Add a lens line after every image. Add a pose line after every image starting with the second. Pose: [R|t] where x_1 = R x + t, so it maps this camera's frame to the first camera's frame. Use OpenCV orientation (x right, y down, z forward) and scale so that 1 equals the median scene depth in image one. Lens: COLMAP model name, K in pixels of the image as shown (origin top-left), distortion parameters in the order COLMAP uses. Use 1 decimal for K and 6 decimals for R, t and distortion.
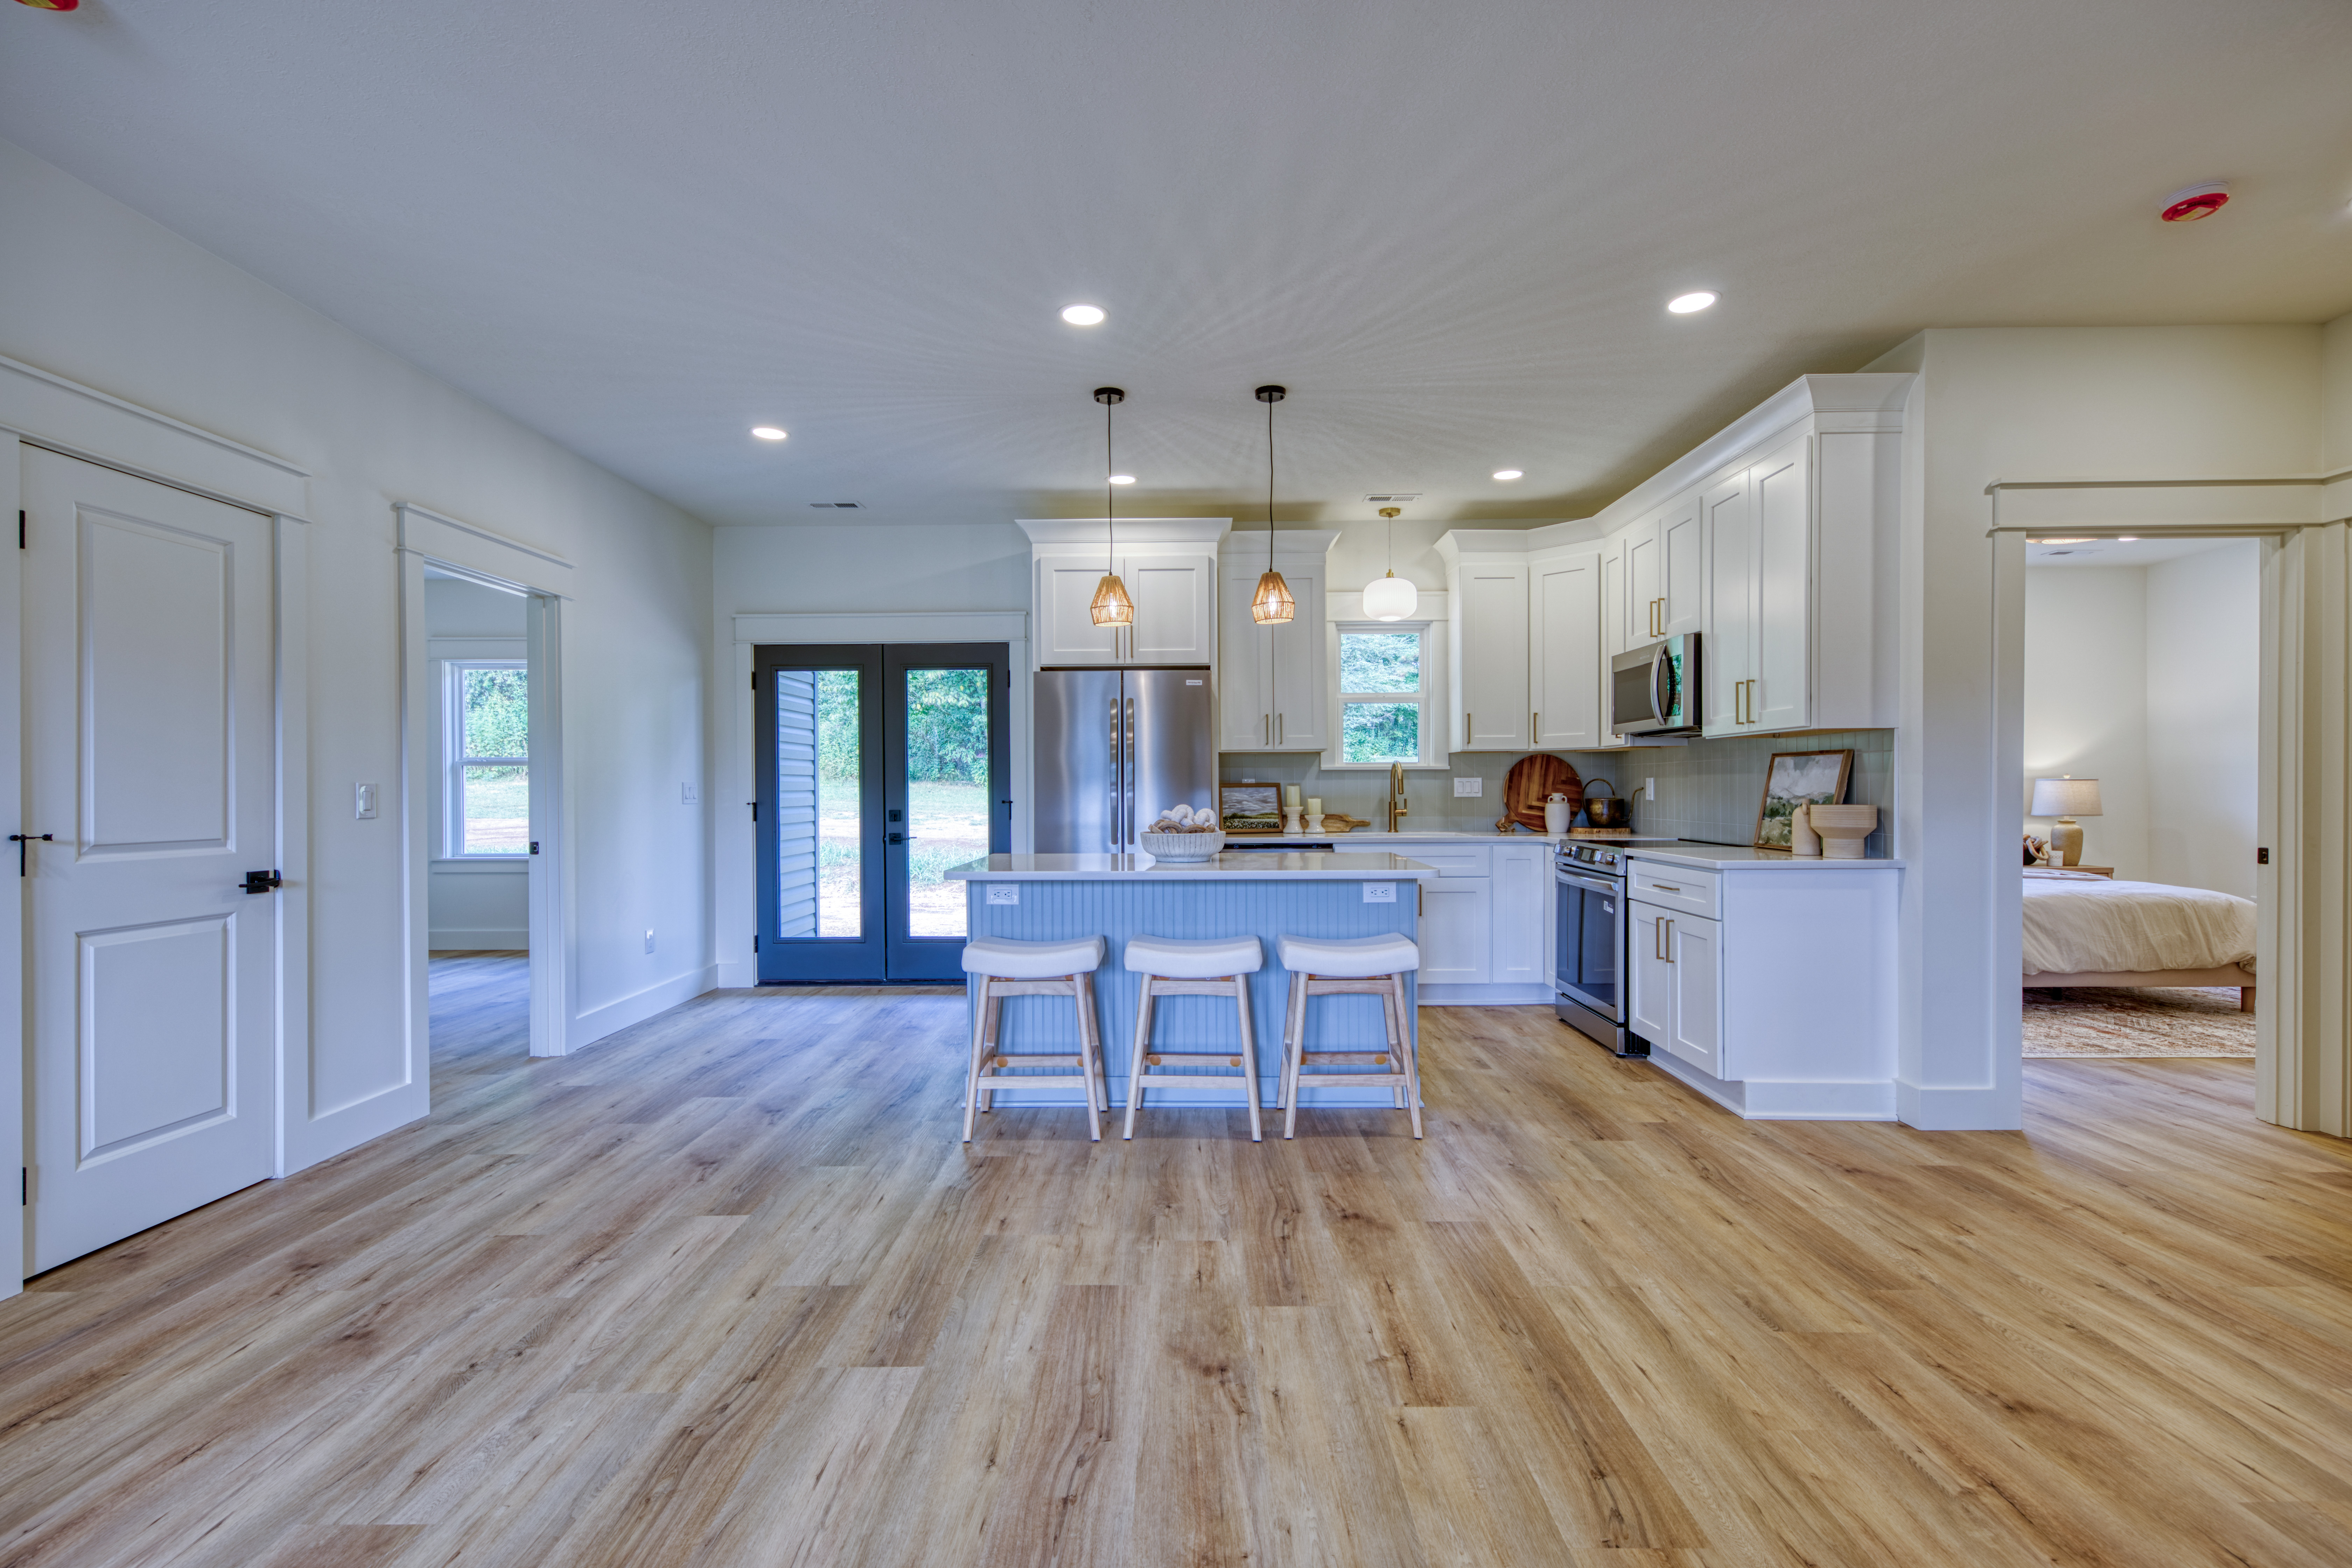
lens RADIAL K [[1044.4, 0, 1176.4], [0, 1044.4, 797.6], [0, 0, 1]] dist [0.011366, -0.000265]
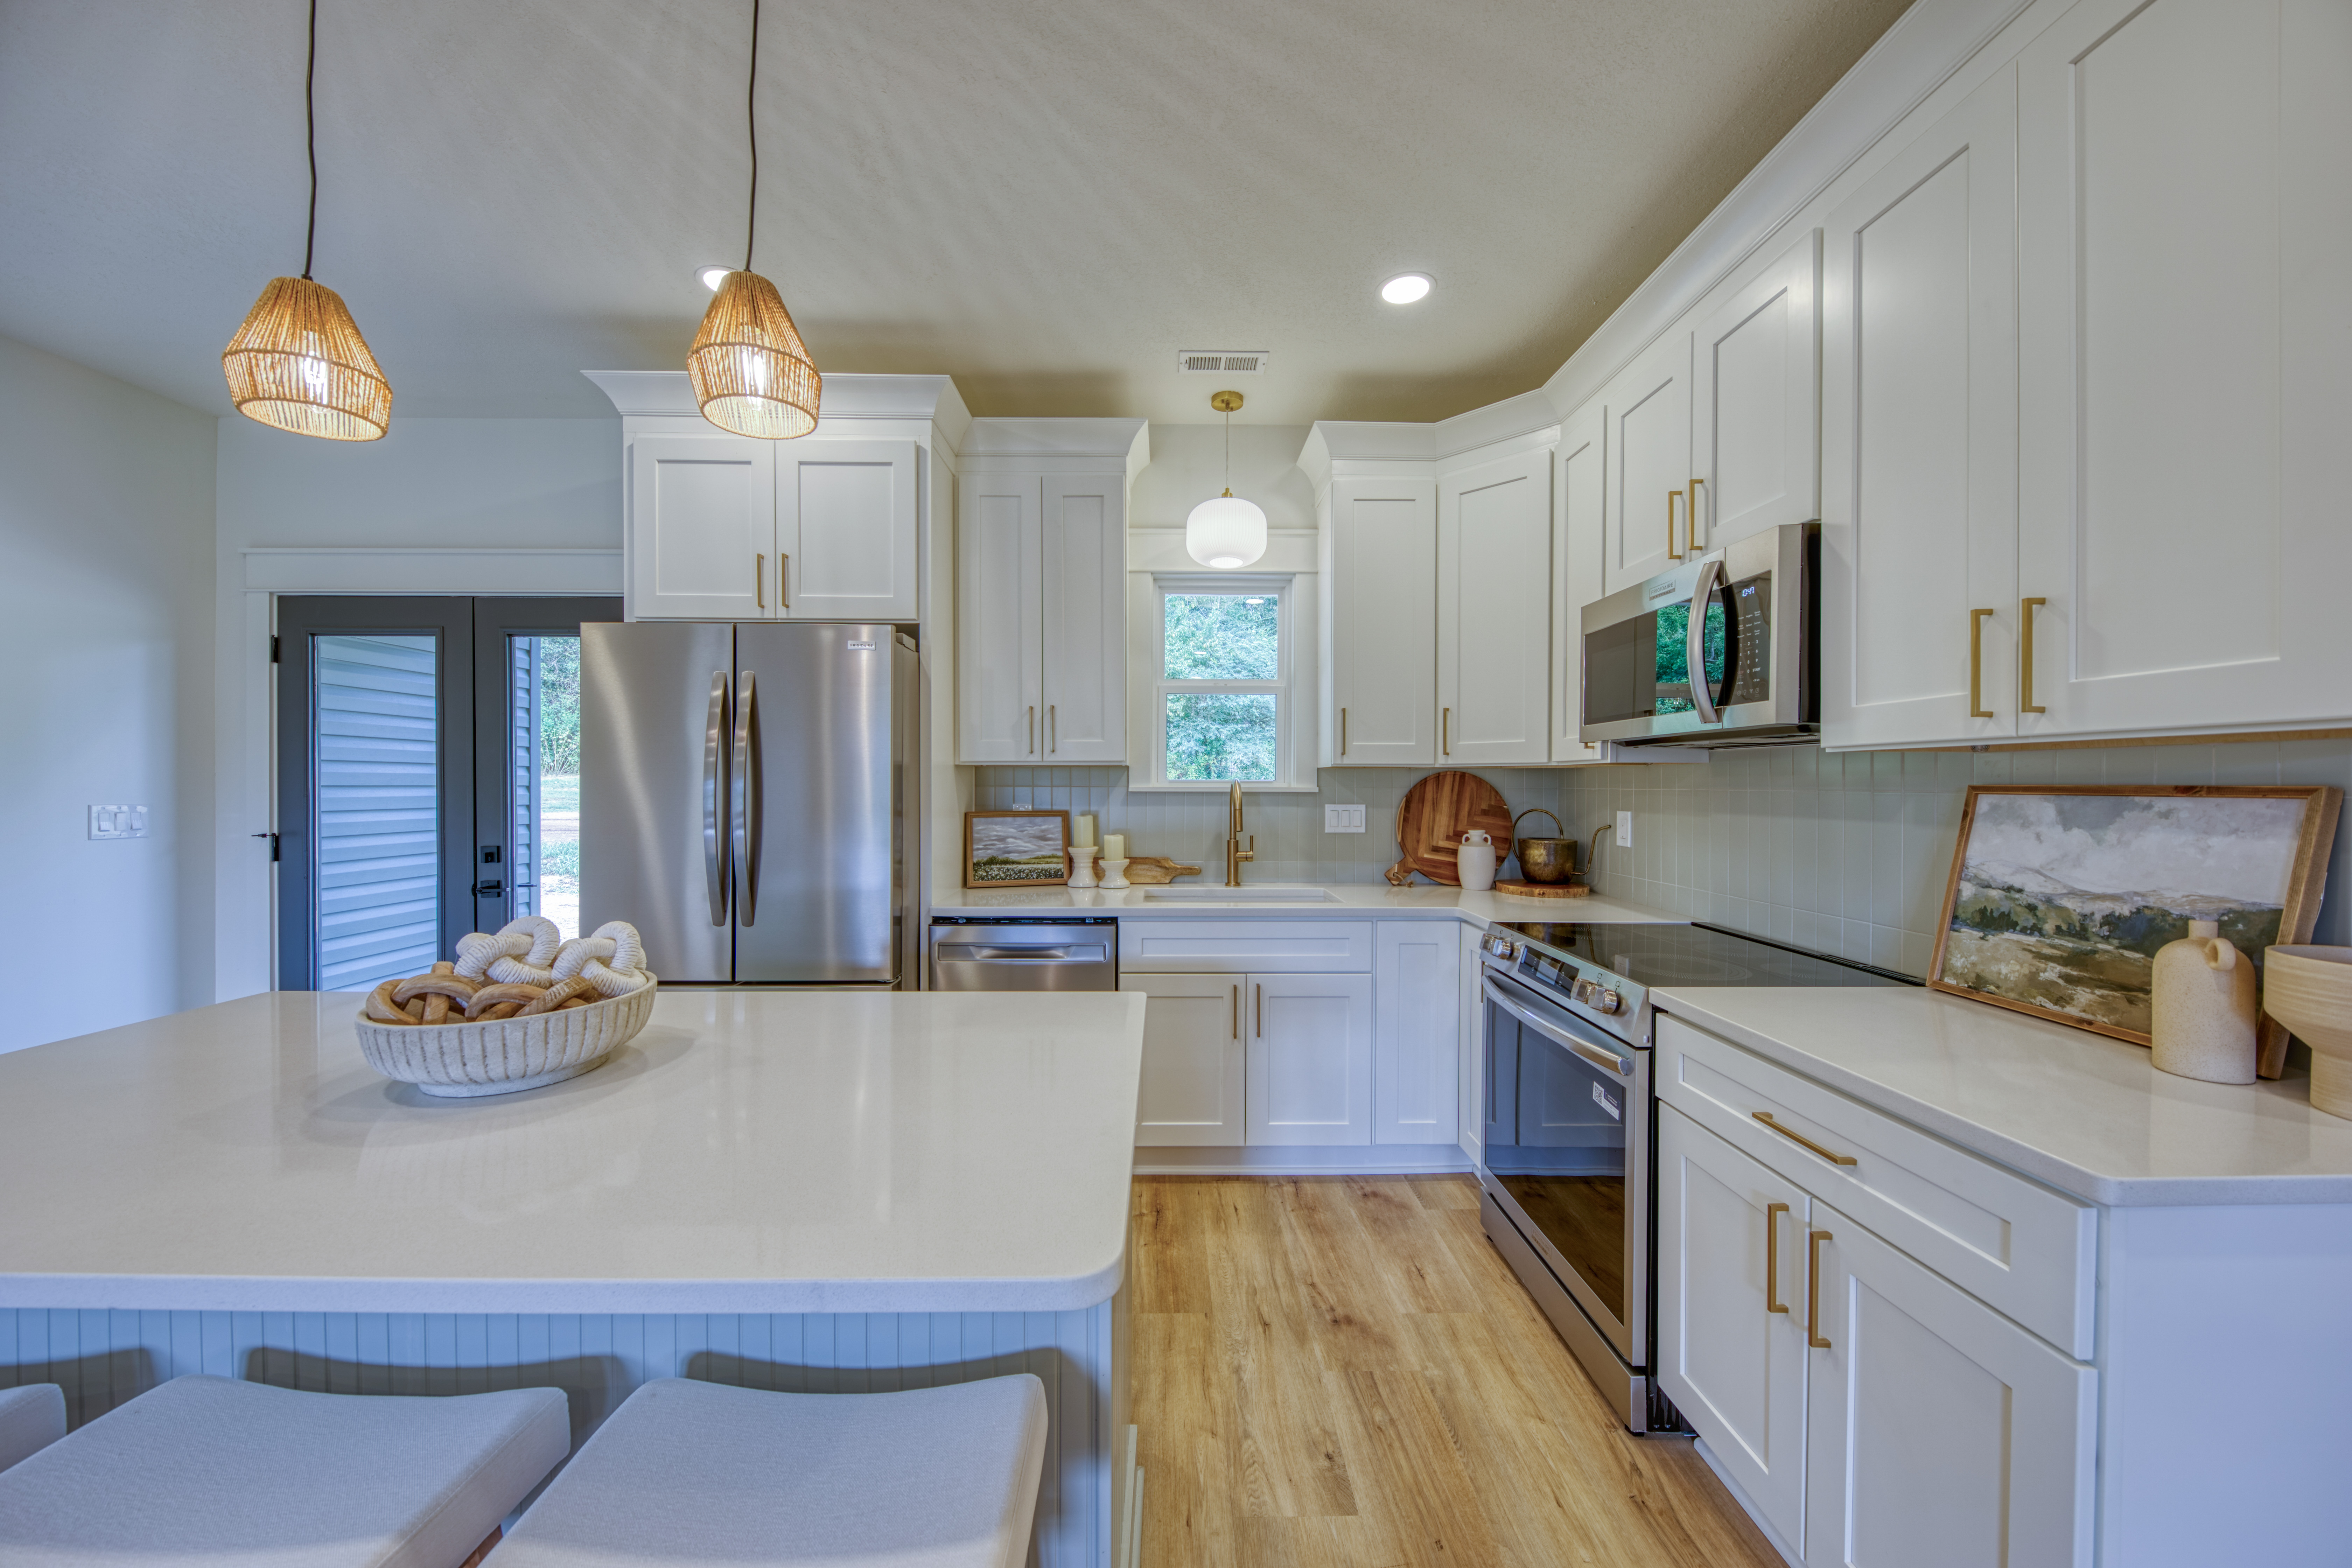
lens RADIAL K [[812.4, 0, 1173.9], [0, 812.4, 791.5], [0, 0, 1]] dist [0.005844, -0.000064]
pose [[0.999595, 0.007493, 0.027461, 0.181756], [-0.007516, 0.999971, 0.000739, -0.032134], [-0.027455, -0.000945, 0.999623, 0.564099]]
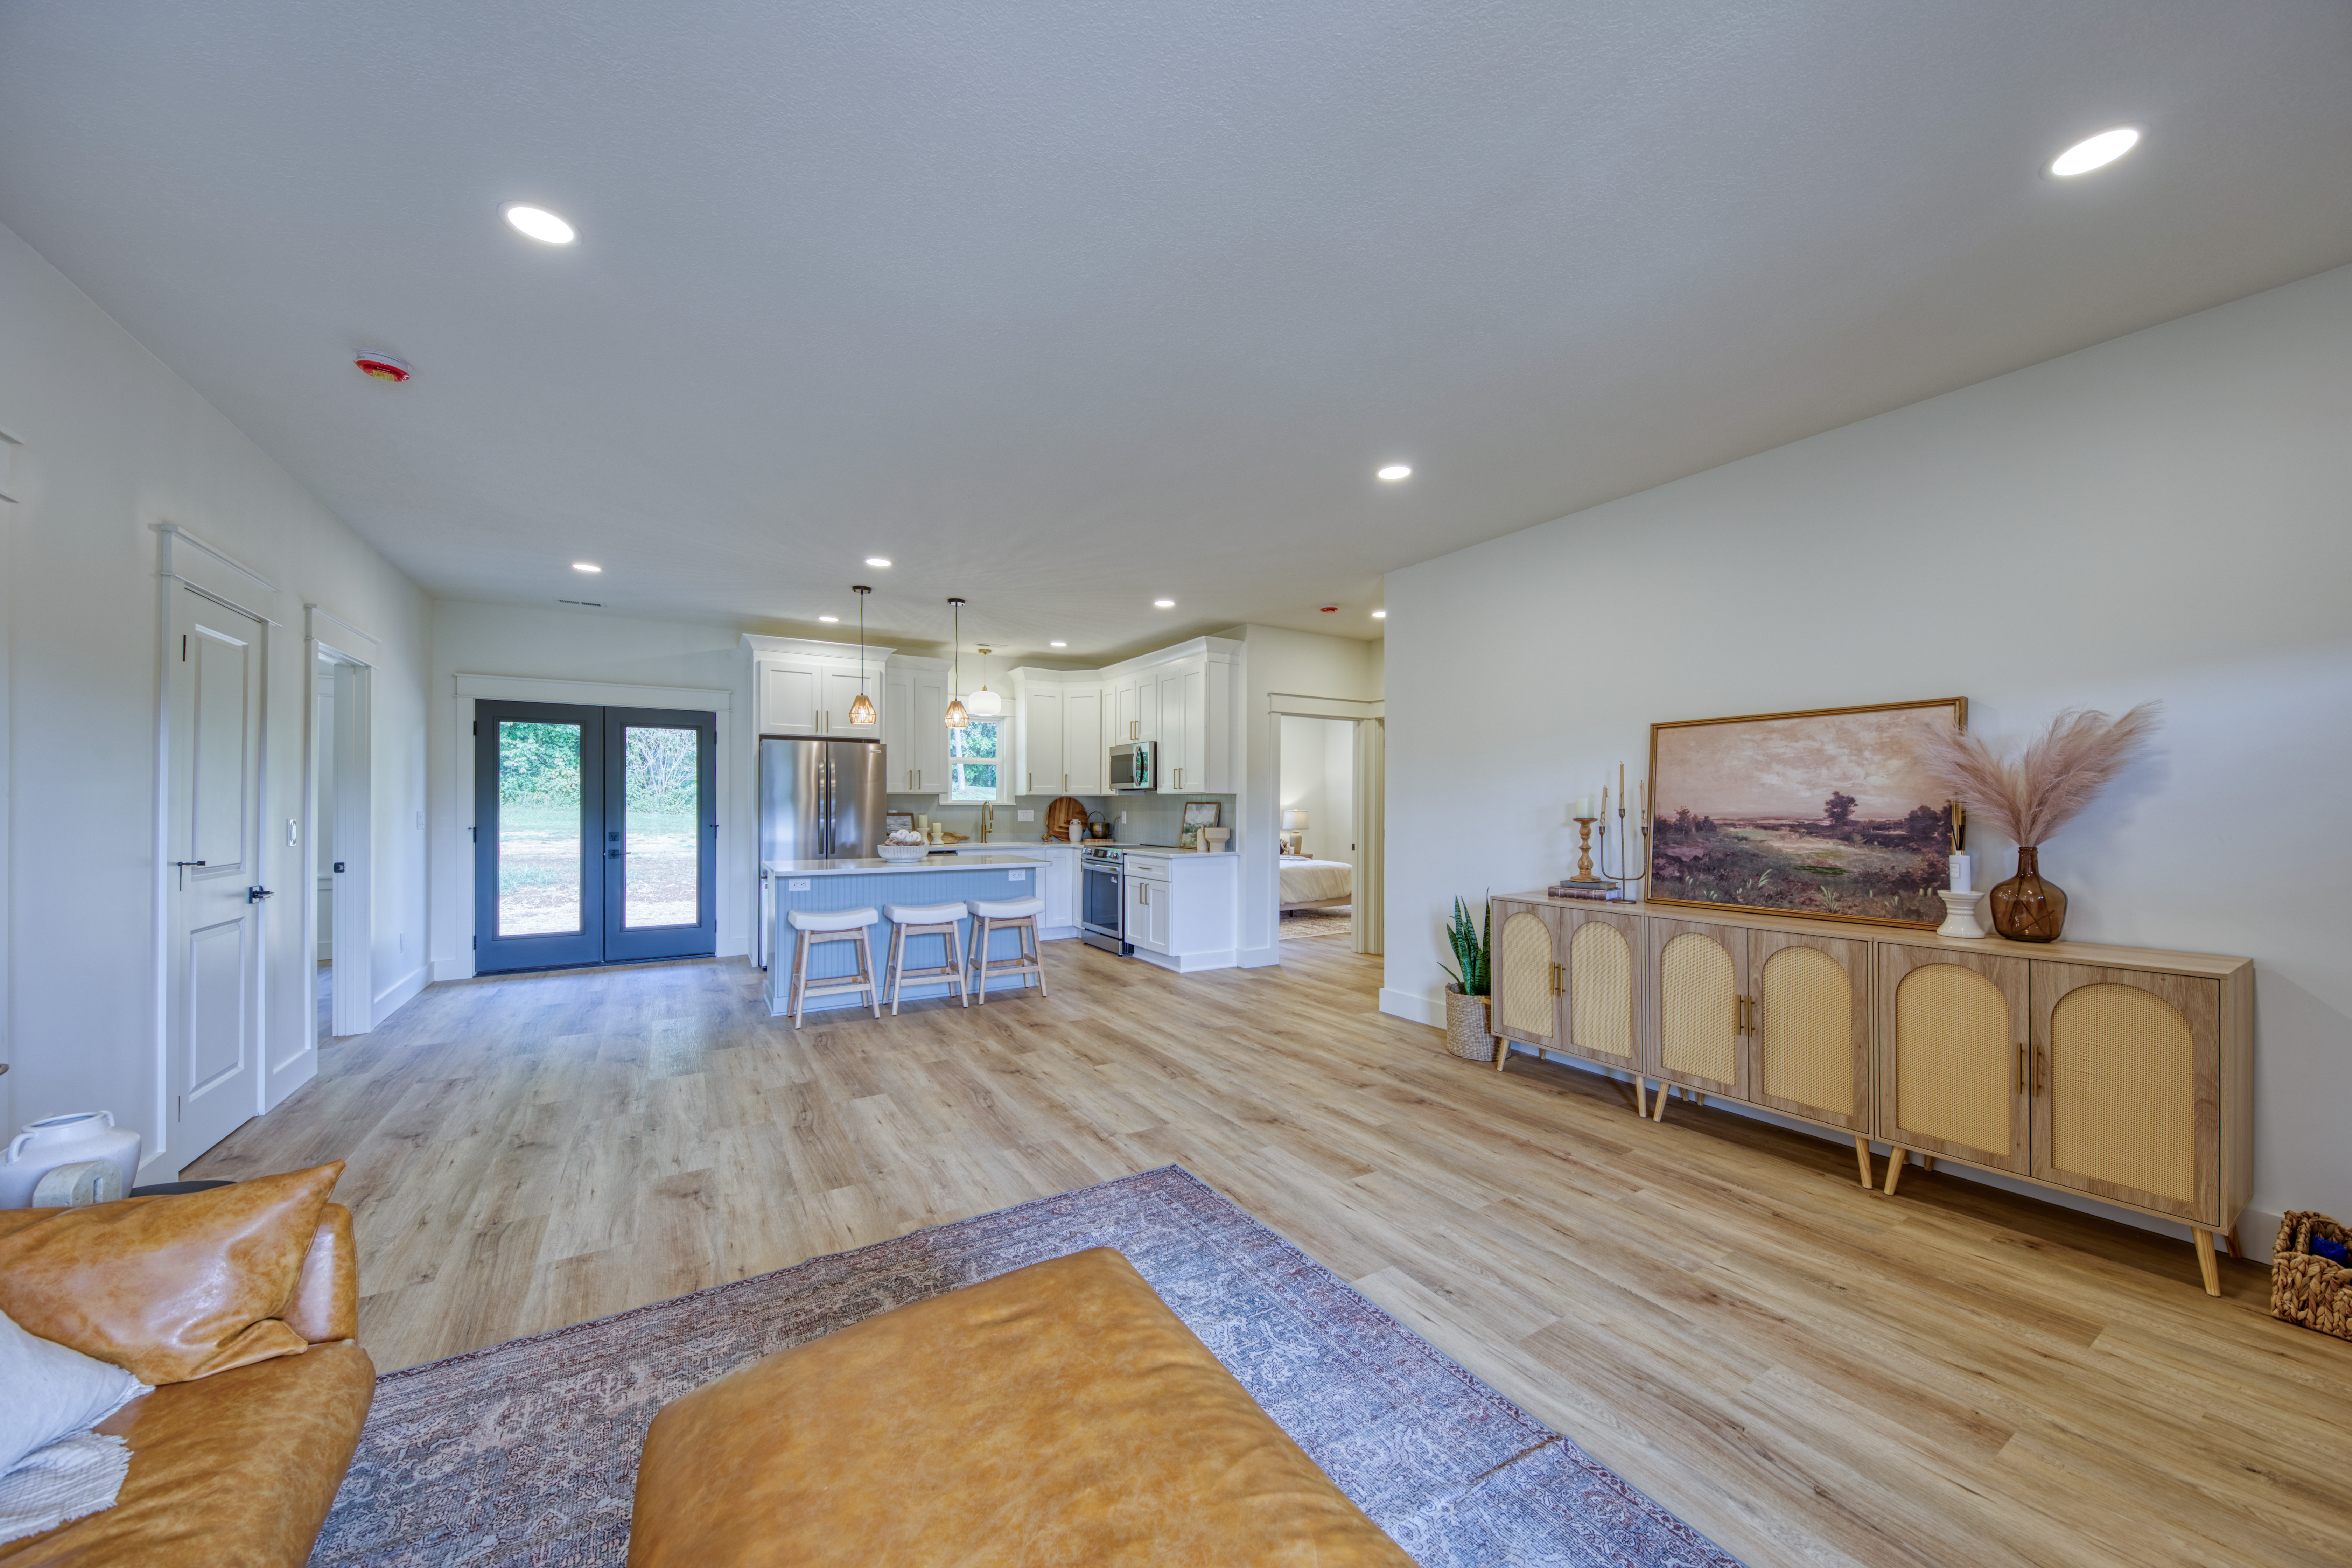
lens RADIAL K [[833.7, 0, 1185.0], [0, 833.7, 803.5], [0, 0, 1]] dist [0.005461, -0.000157]
pose [[0.844059, 0.009090, 0.536173, -0.273433], [-0.002850, 0.999918, -0.012465, -0.016380], [-0.536242, 0.008993, 0.844016, -0.336249]]
